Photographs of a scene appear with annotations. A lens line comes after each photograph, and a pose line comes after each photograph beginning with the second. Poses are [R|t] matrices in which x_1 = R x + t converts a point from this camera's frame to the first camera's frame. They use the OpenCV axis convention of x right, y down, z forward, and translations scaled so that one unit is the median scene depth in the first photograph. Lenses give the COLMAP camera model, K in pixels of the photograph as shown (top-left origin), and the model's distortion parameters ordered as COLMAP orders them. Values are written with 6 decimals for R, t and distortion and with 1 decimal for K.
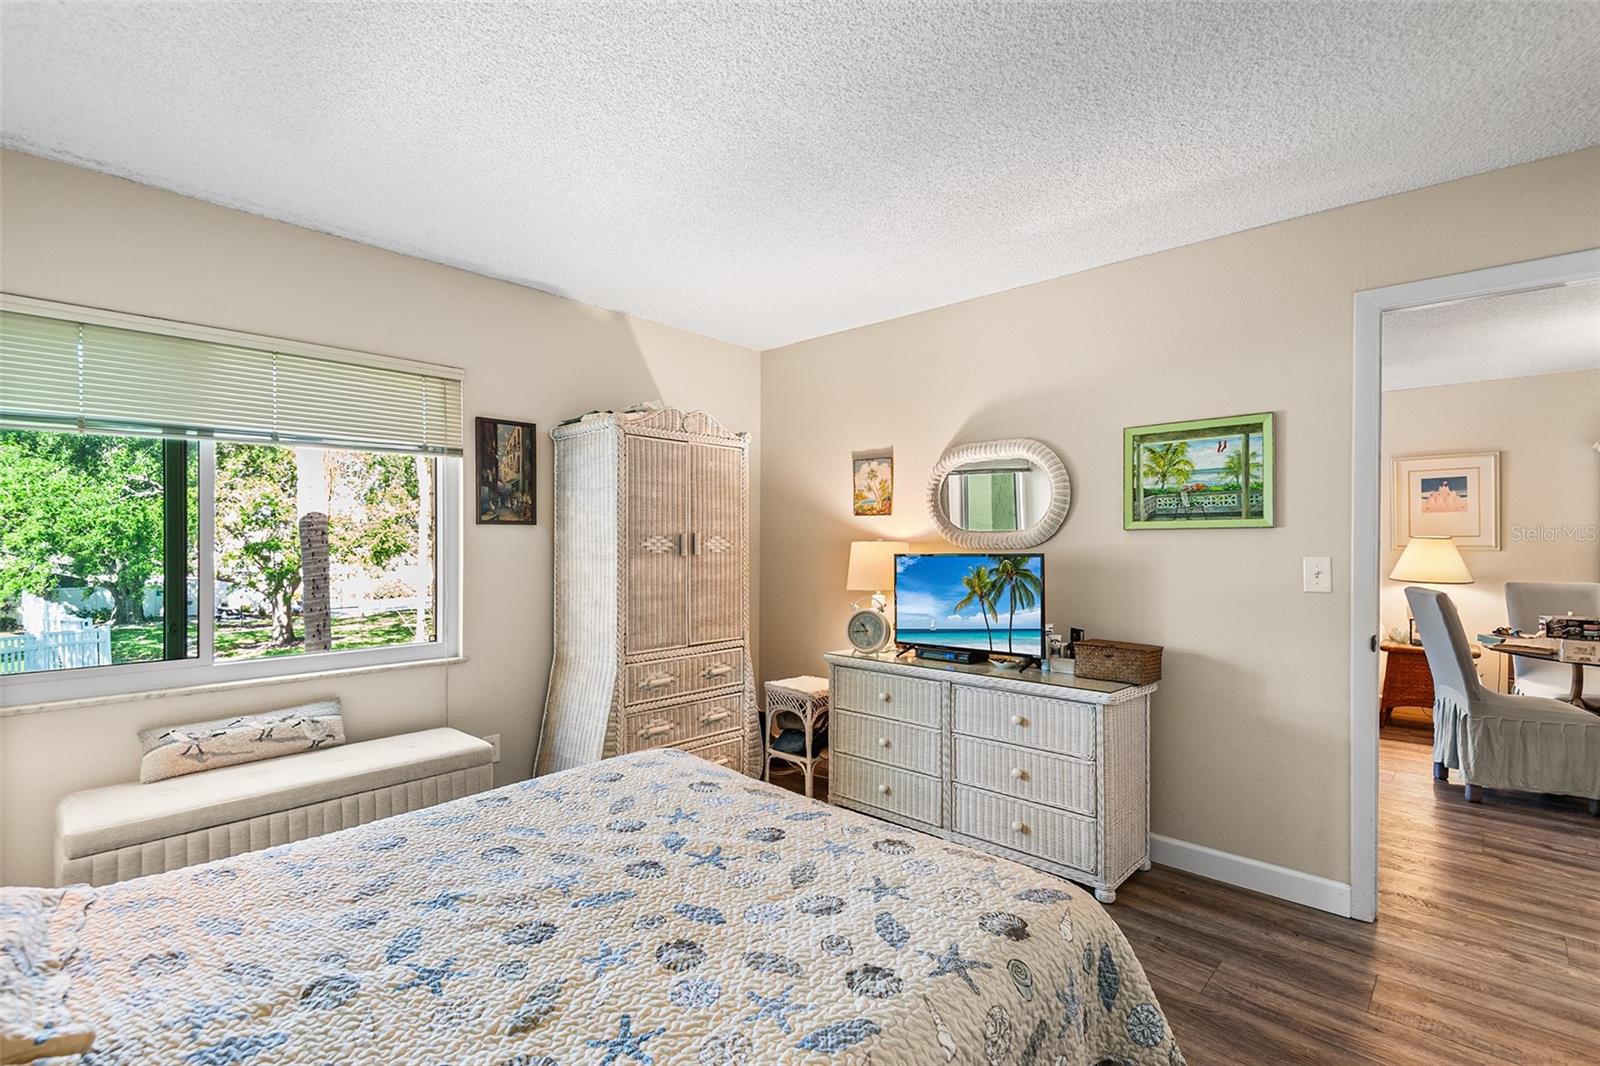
lens RADIAL K [[735.3, 0, 804.9], [0, 735.3, 540.5], [0, 0, 1]] dist [0.031454, -0.019160]
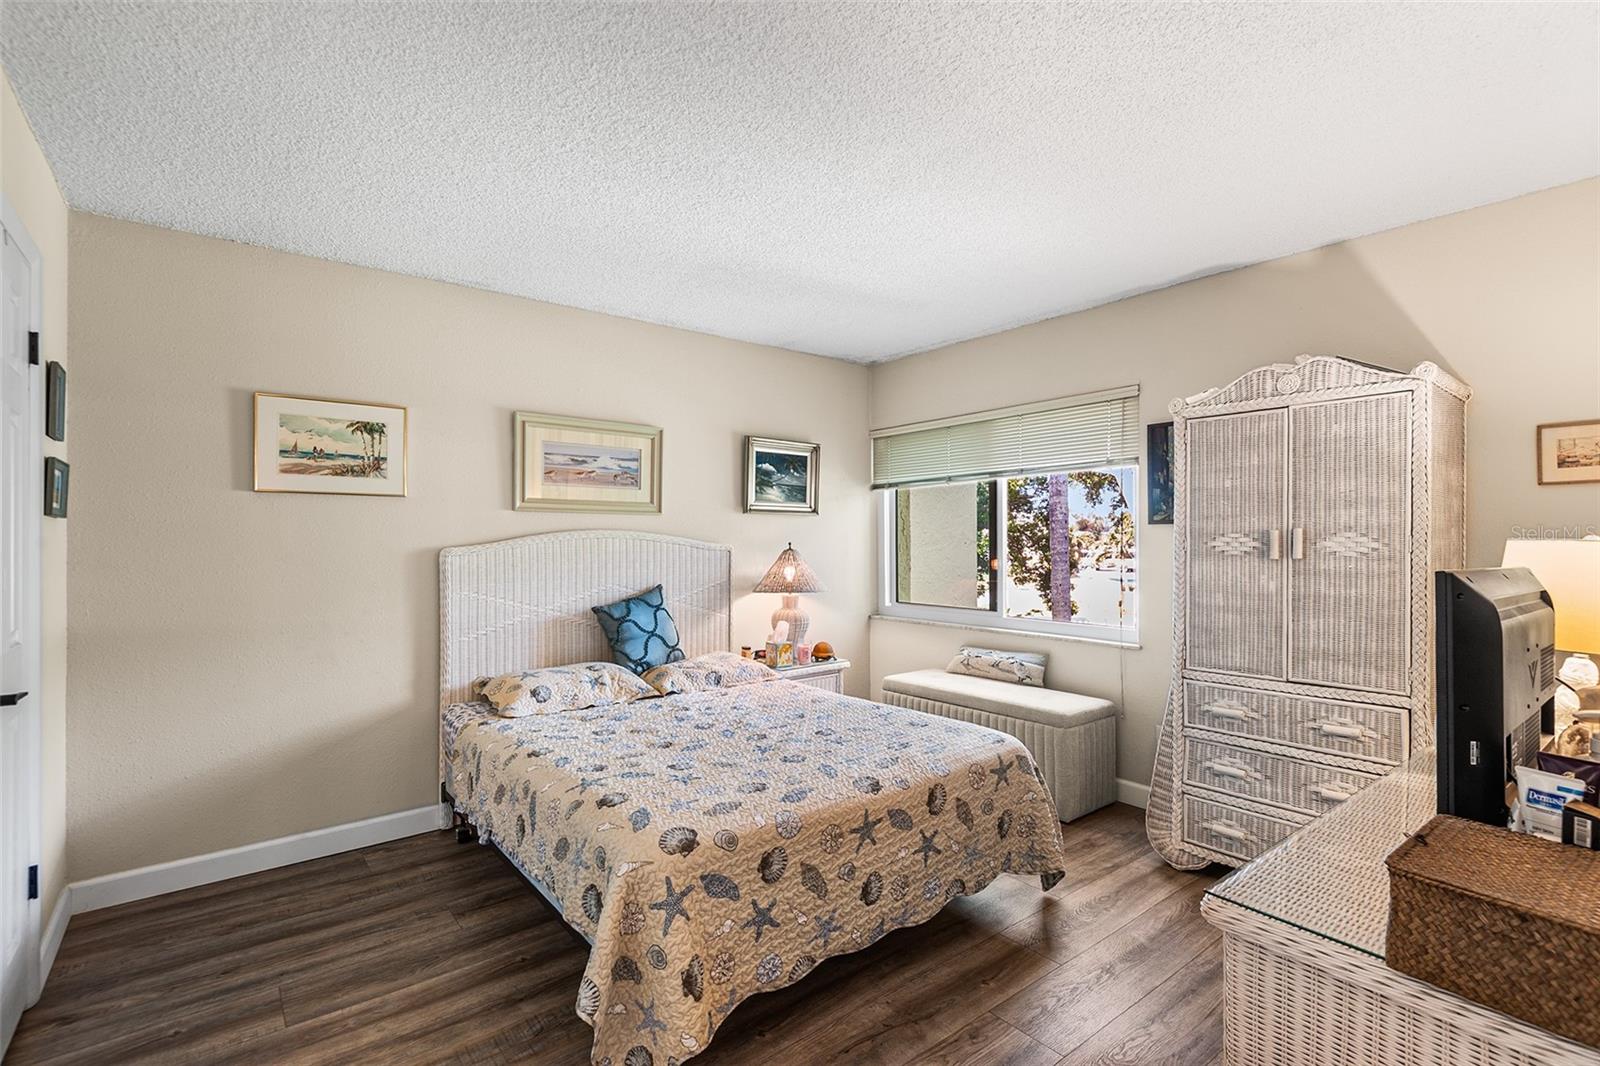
lens RADIAL K [[735.3, 0, 804.9], [0, 735.3, 540.5], [0, 0, 1]] dist [0.031454, -0.019160]
pose [[-0.142827, 0.000430, -0.989748, 0.698627], [0.003754, 0.999993, -0.000107, -0.000362], [0.989741, -0.003731, -0.142828, 0.662150]]
